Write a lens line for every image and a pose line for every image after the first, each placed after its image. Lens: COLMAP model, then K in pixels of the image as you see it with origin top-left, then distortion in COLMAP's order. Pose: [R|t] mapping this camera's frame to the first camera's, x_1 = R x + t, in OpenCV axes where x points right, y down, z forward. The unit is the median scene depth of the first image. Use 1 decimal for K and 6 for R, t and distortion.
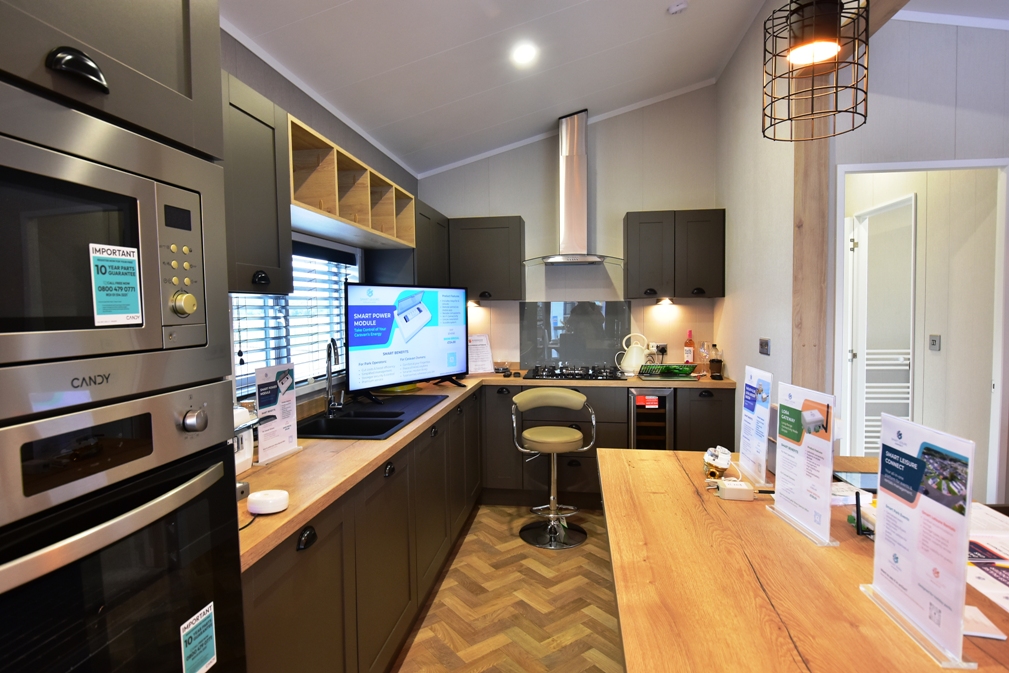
lens RADIAL K [[551.8, 0, 509.6], [0, 551.8, 334.9], [0, 0, 1]] dist [-0.007475, -0.000341]
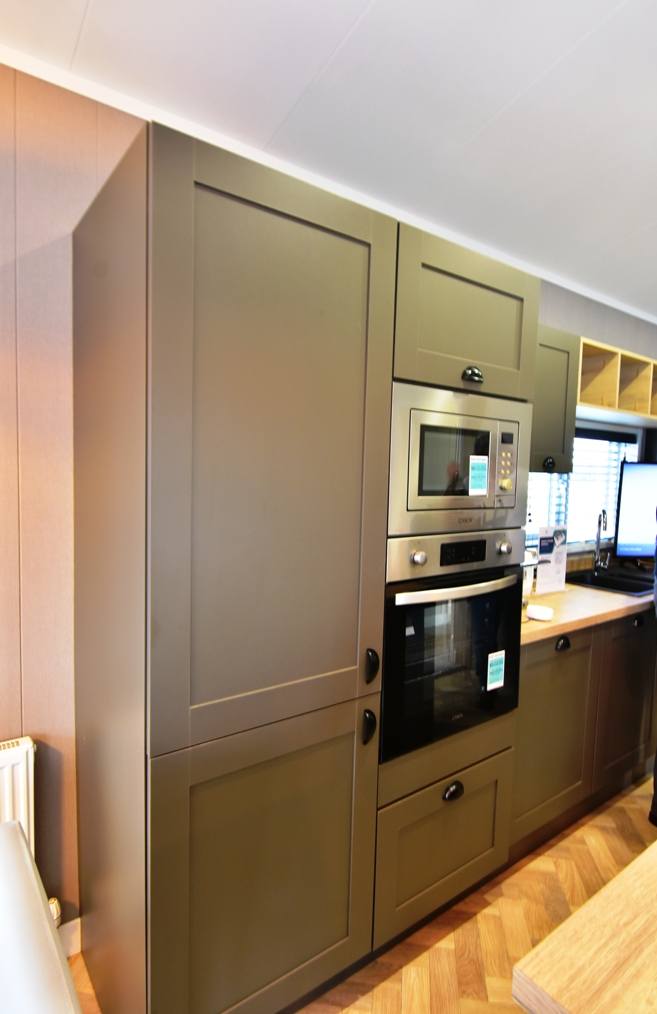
lens RADIAL K [[546.9, 0, 334.4], [0, 546.9, 506.2], [0, 0, 1]] dist [-0.004653, -0.001401]
pose [[0.697596, 0.083218, -0.711642, 0.158112], [-0.075468, 0.996241, 0.042521, -0.009282], [0.712506, 0.024043, 0.701254, -0.344425]]
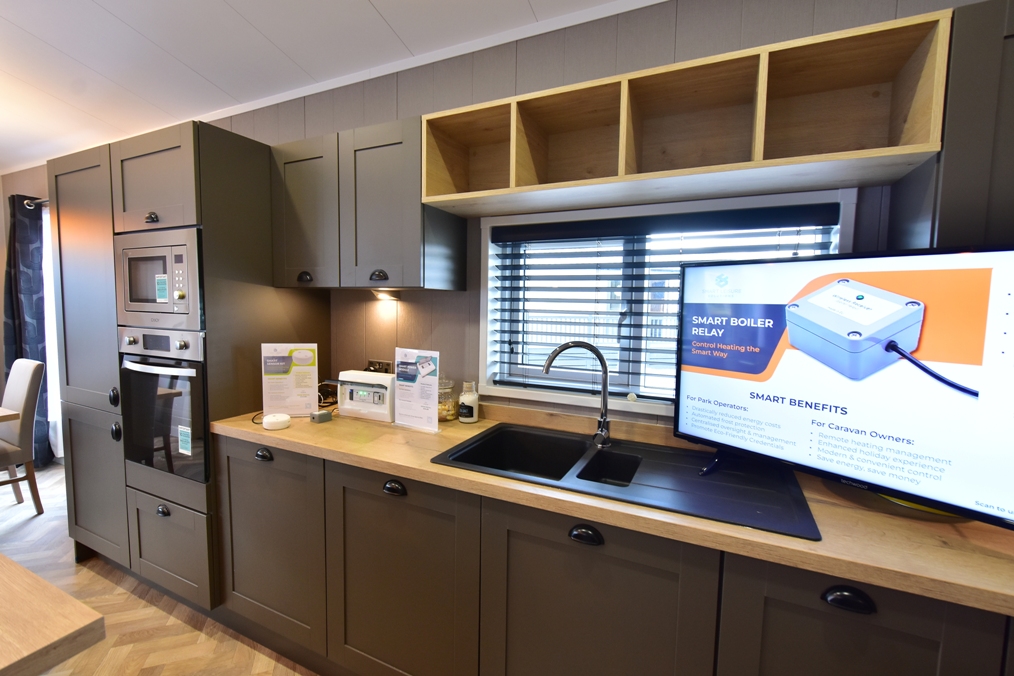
lens RADIAL K [[444.4, 0, 508.1], [0, 444.4, 329.5], [0, 0, 1]] dist [0.000424, -0.002922]
pose [[-0.306162, 0.080877, -0.948538, 0.393692], [-0.059805, 0.992783, 0.103953, -0.094821], [0.950099, 0.088554, -0.299115, 1.439326]]
